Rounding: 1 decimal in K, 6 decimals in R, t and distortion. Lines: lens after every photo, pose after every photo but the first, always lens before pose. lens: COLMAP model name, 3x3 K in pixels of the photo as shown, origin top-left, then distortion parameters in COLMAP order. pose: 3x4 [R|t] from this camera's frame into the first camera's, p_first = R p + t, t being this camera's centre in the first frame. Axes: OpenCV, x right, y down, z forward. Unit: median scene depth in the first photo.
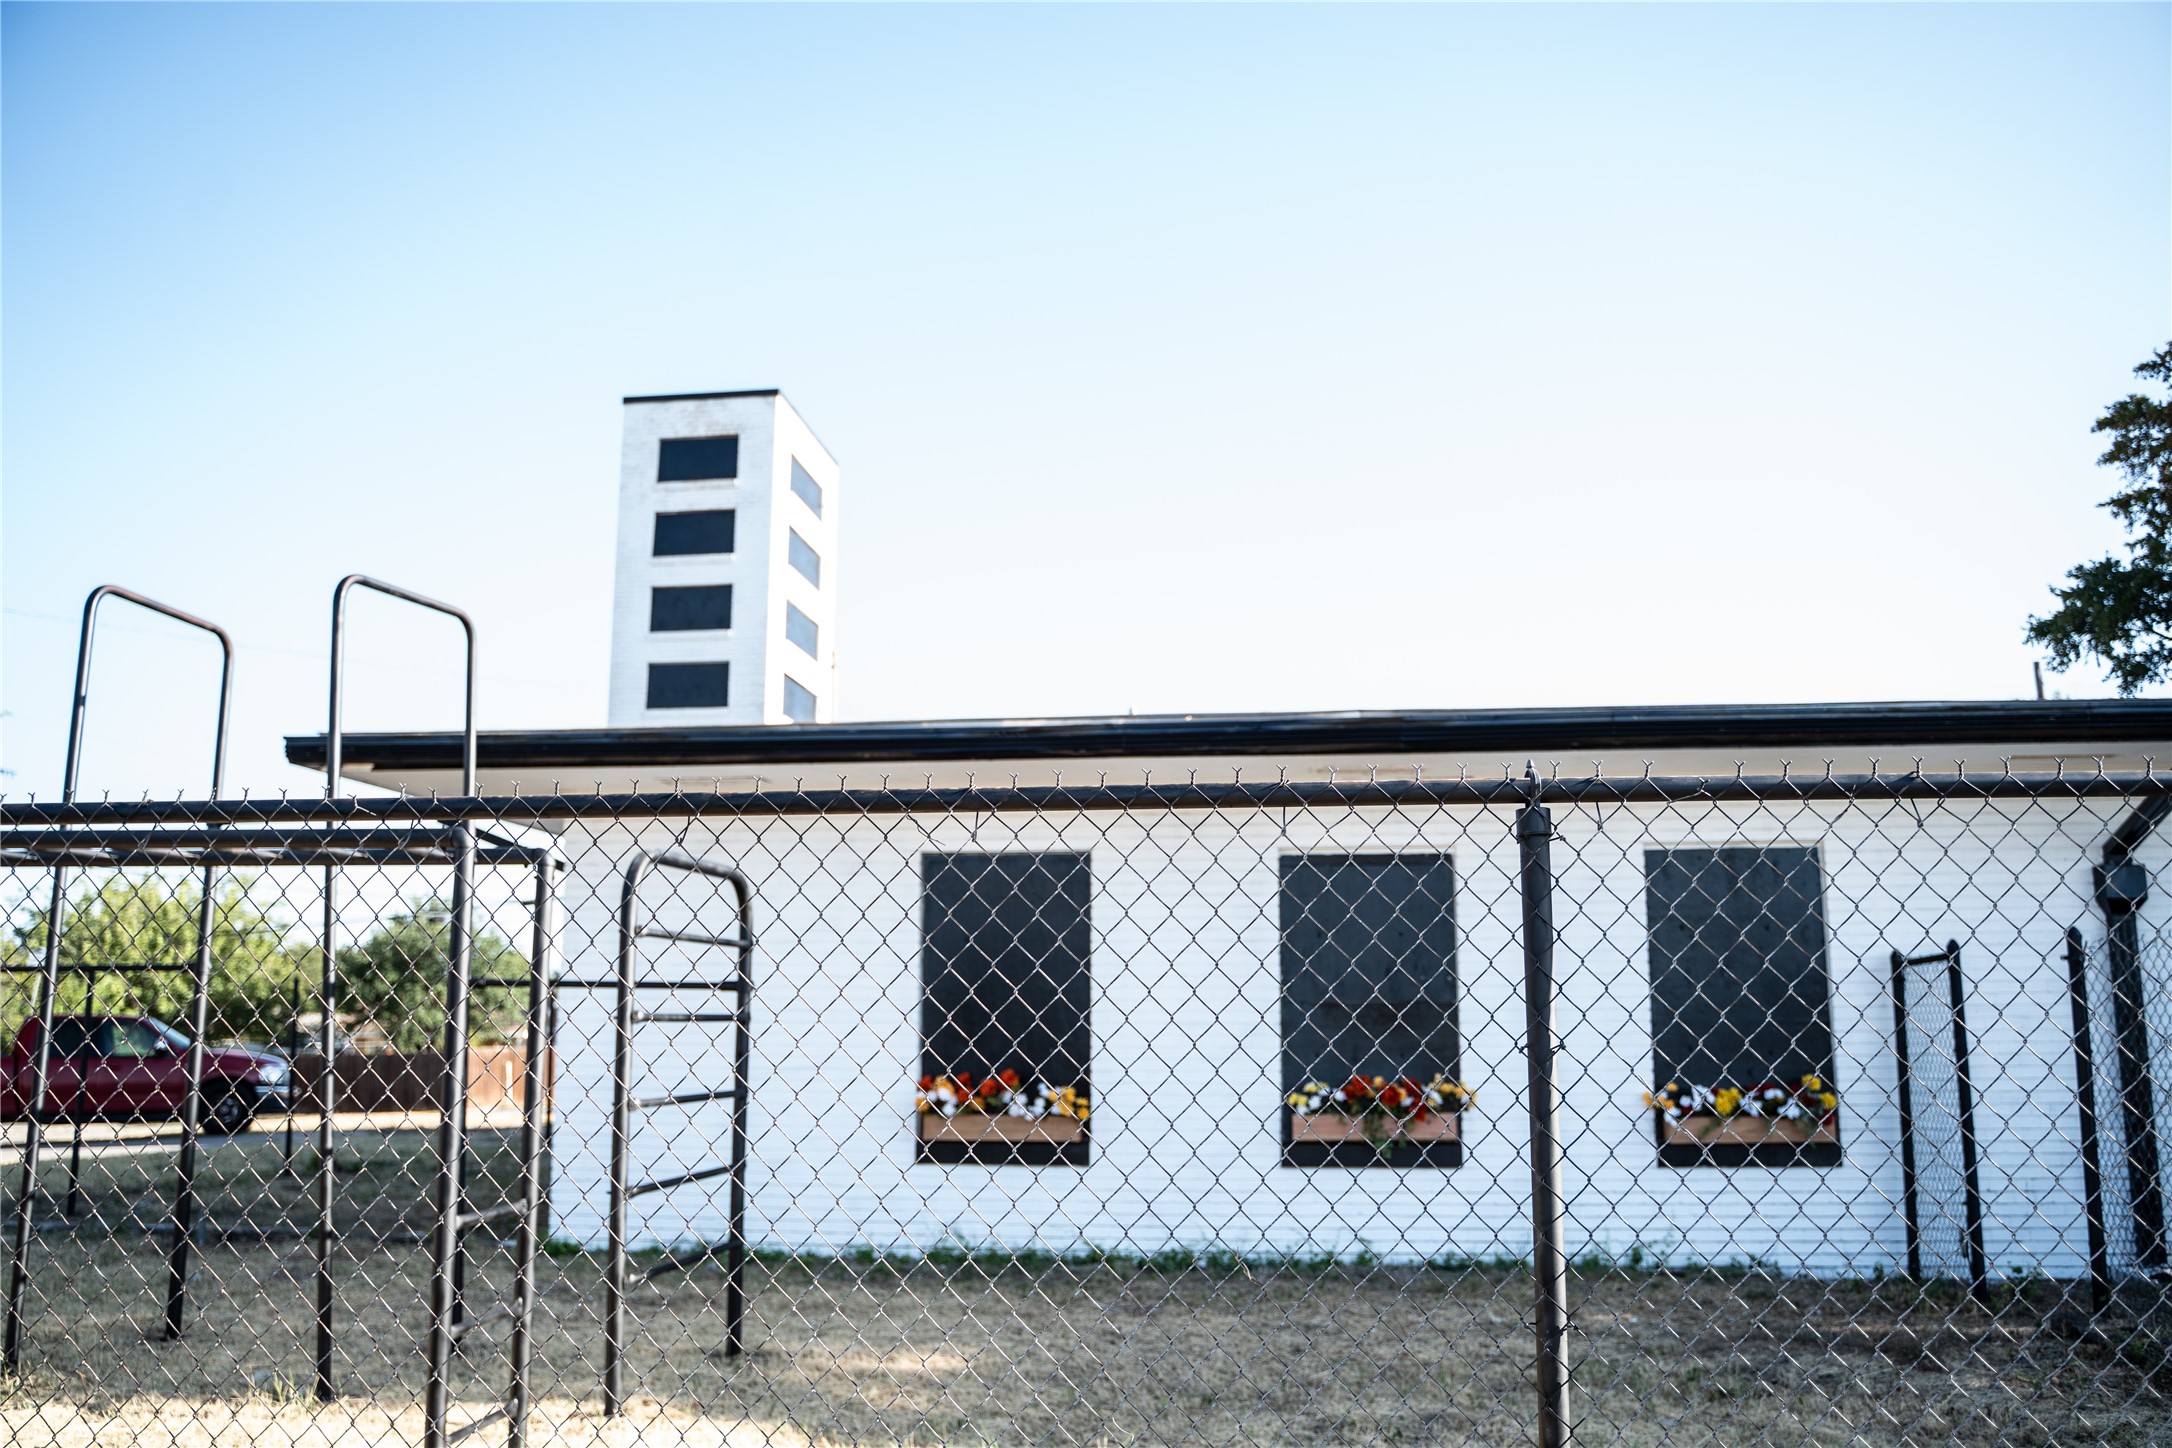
lens RADIAL K [[1753.5, 0, 1090.4], [0, 1753.5, 722.2], [0, 0, 1]] dist [-0.117607, 0.098645]
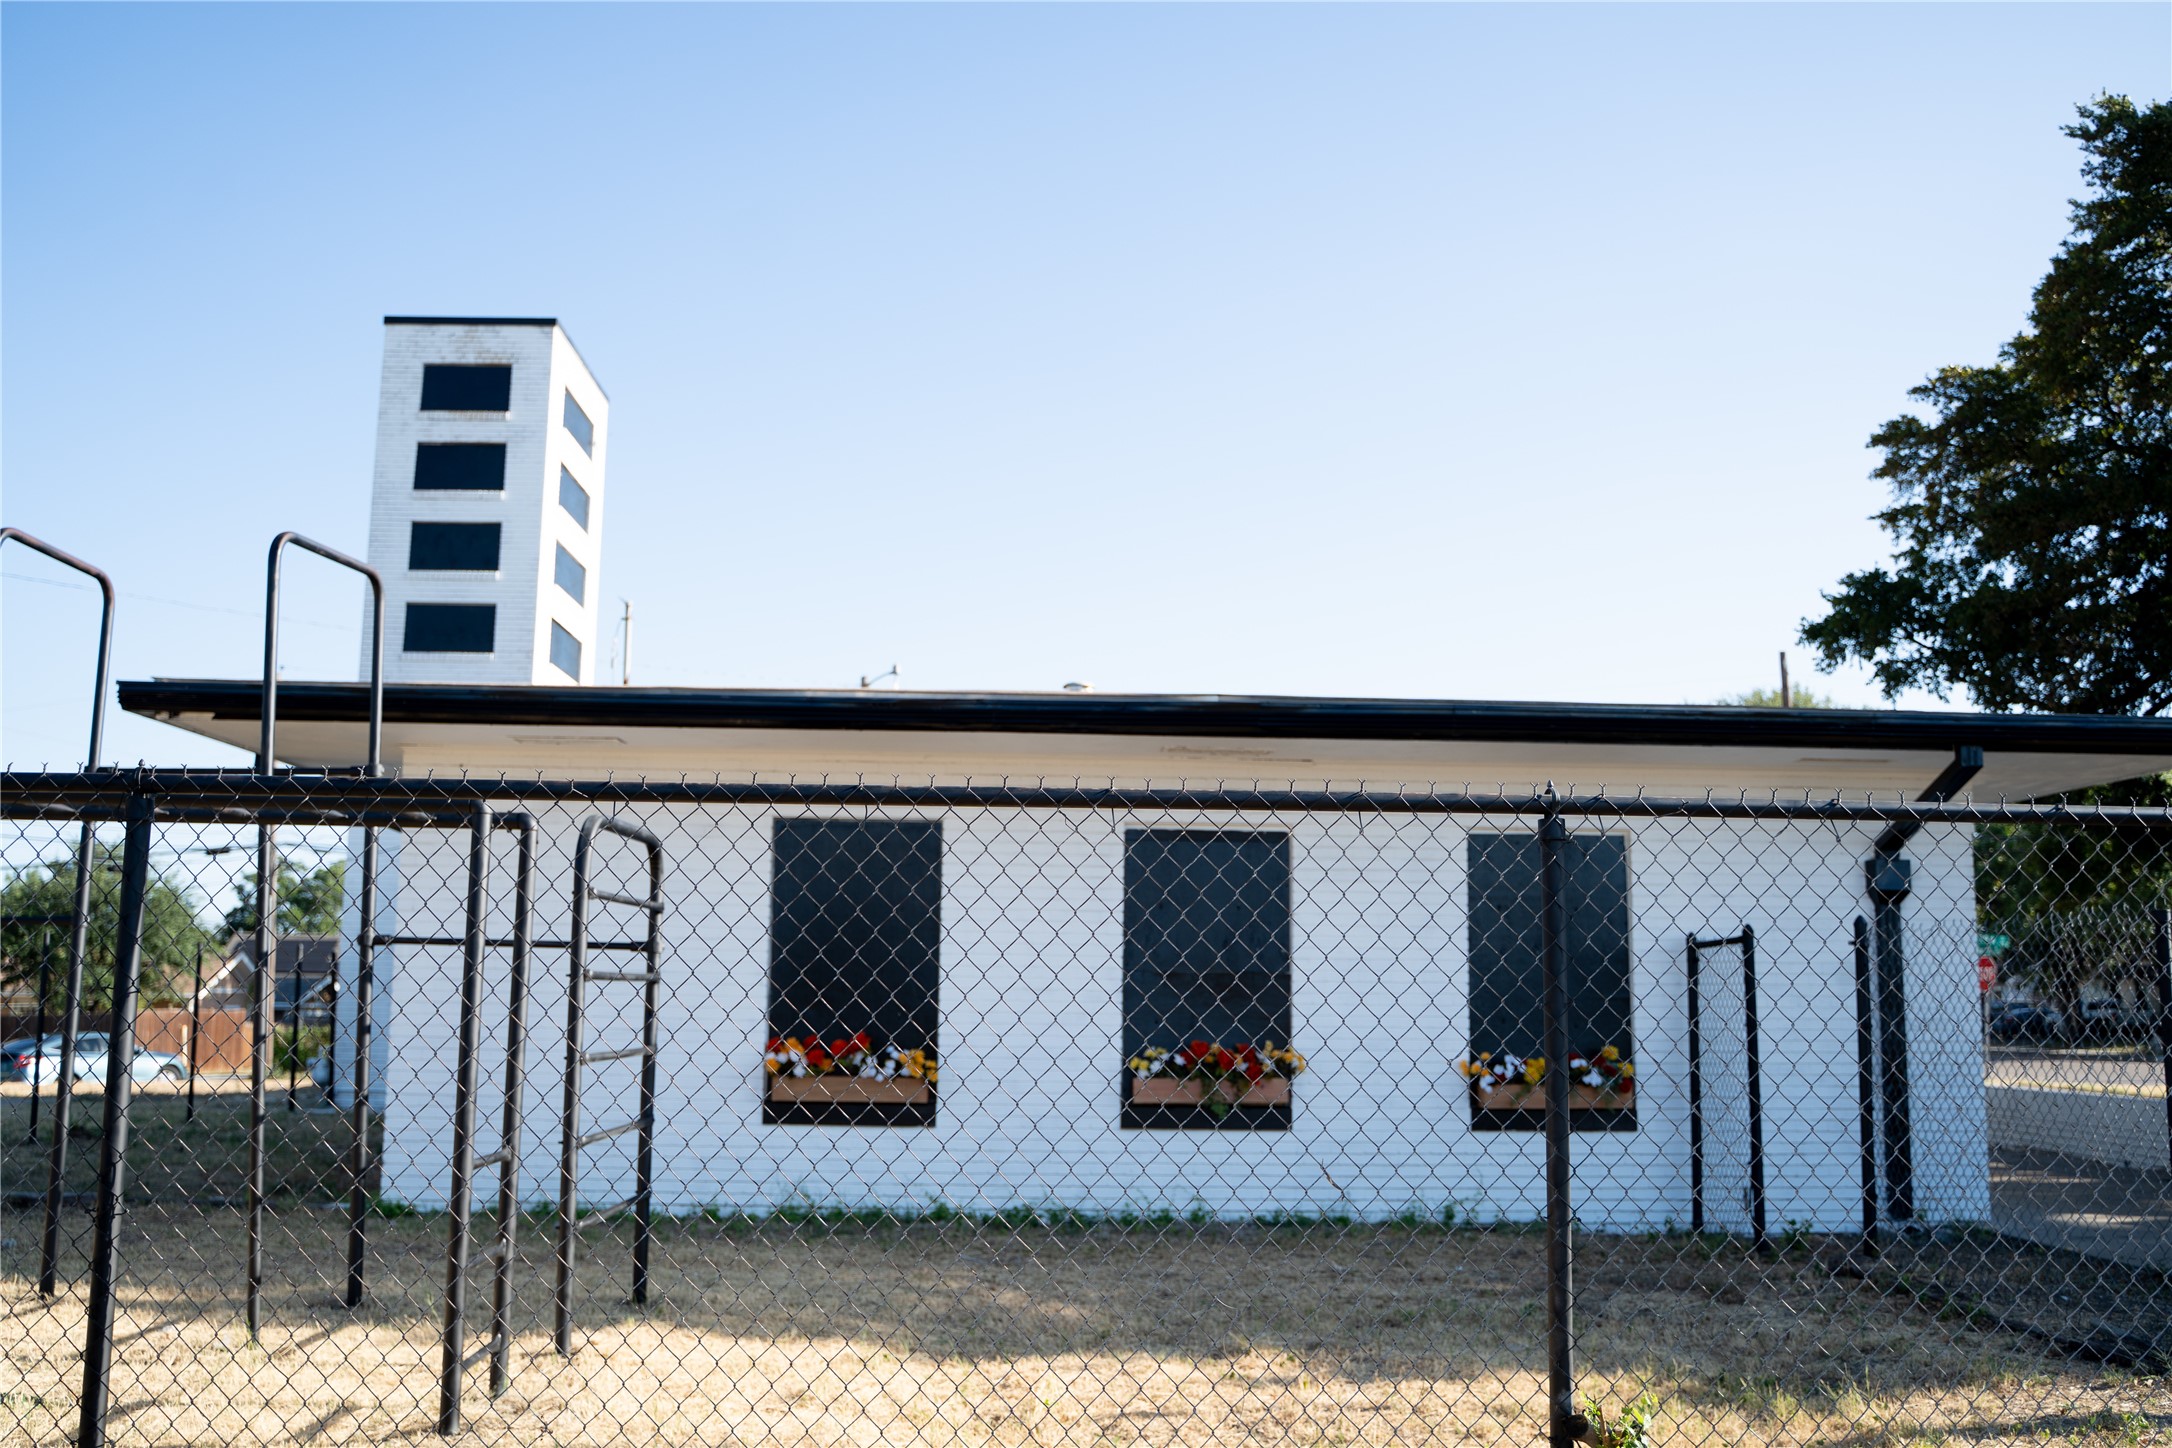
lens RADIAL K [[1854.2, 0, 1086.0], [0, 1854.2, 724.0], [0, 0, 1]] dist [-0.090596, 0.076497]
pose [[0.988176, 0.033165, 0.149691, -0.085639], [-0.037055, 0.999042, 0.023276, -0.011494], [-0.148776, -0.028548, 0.988459, -0.085900]]
